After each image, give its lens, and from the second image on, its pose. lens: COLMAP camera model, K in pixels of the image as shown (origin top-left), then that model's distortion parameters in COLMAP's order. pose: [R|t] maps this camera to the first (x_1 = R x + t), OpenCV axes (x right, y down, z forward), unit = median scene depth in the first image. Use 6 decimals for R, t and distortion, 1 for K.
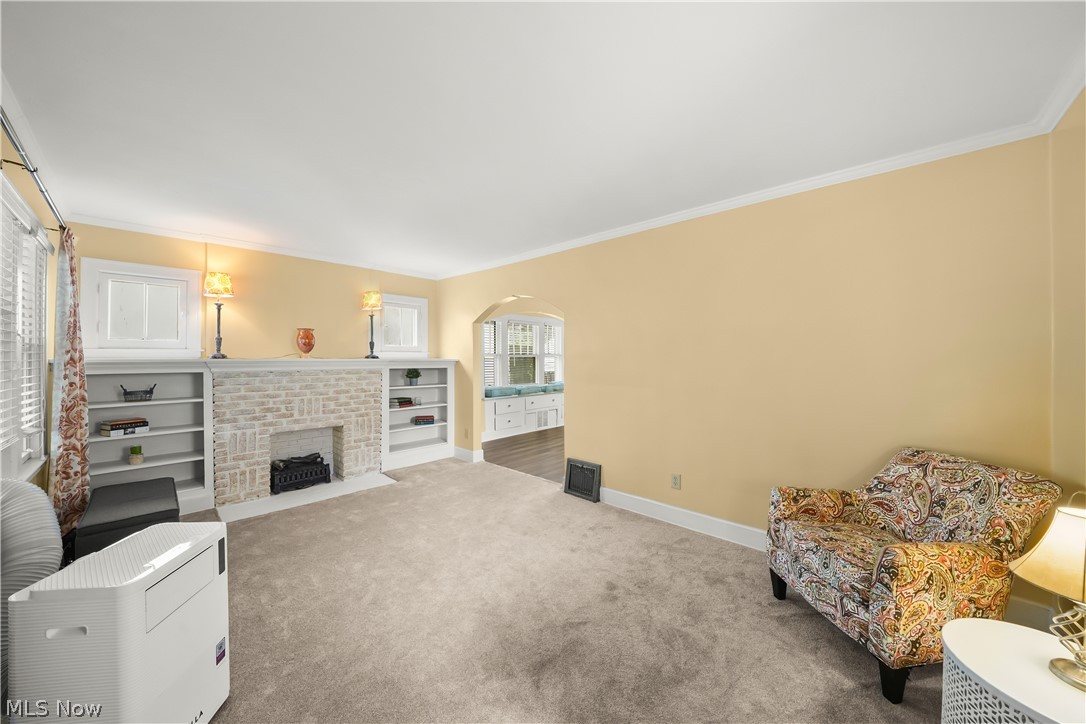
lens RADIAL K [[375.9, 0, 524.5], [0, 375.9, 356.4], [0, 0, 1]] dist [-0.015951, 0.000536]
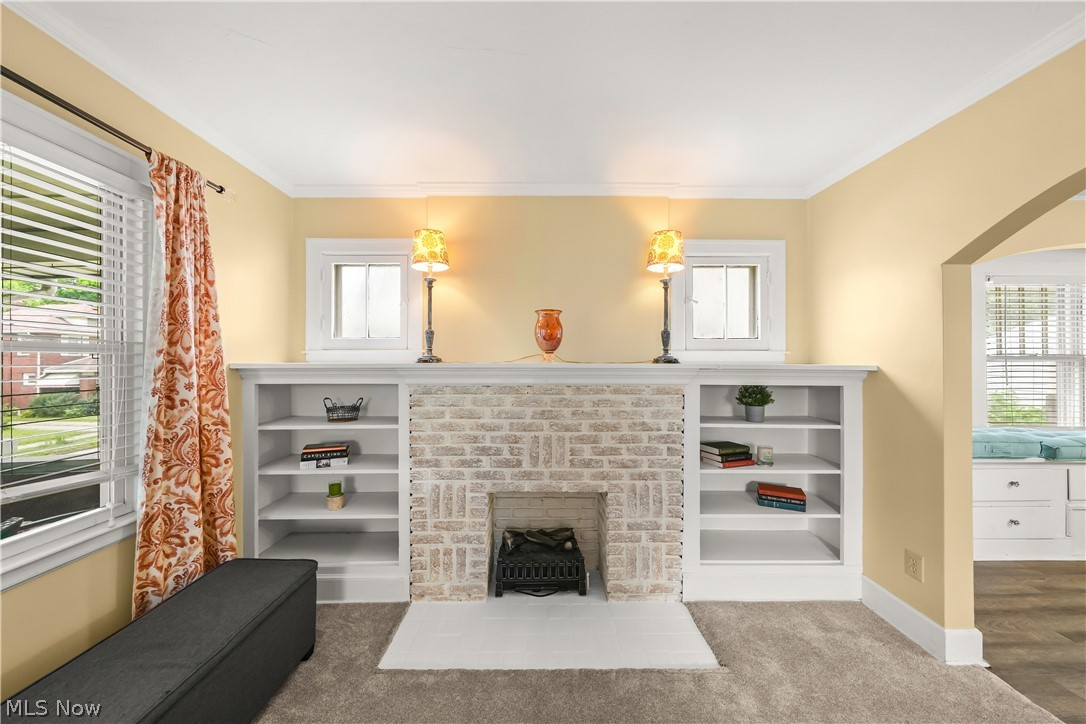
lens RADIAL K [[367.1, 0, 540.7], [0, 367.1, 360.9], [0, 0, 1]] dist [-0.000263, -0.000021]
pose [[0.711697, -0.000757, -0.702486, -0.198784], [0.001809, 0.999998, 0.000755, 0.002069], [0.702484, -0.001808, 0.711697, 0.590893]]
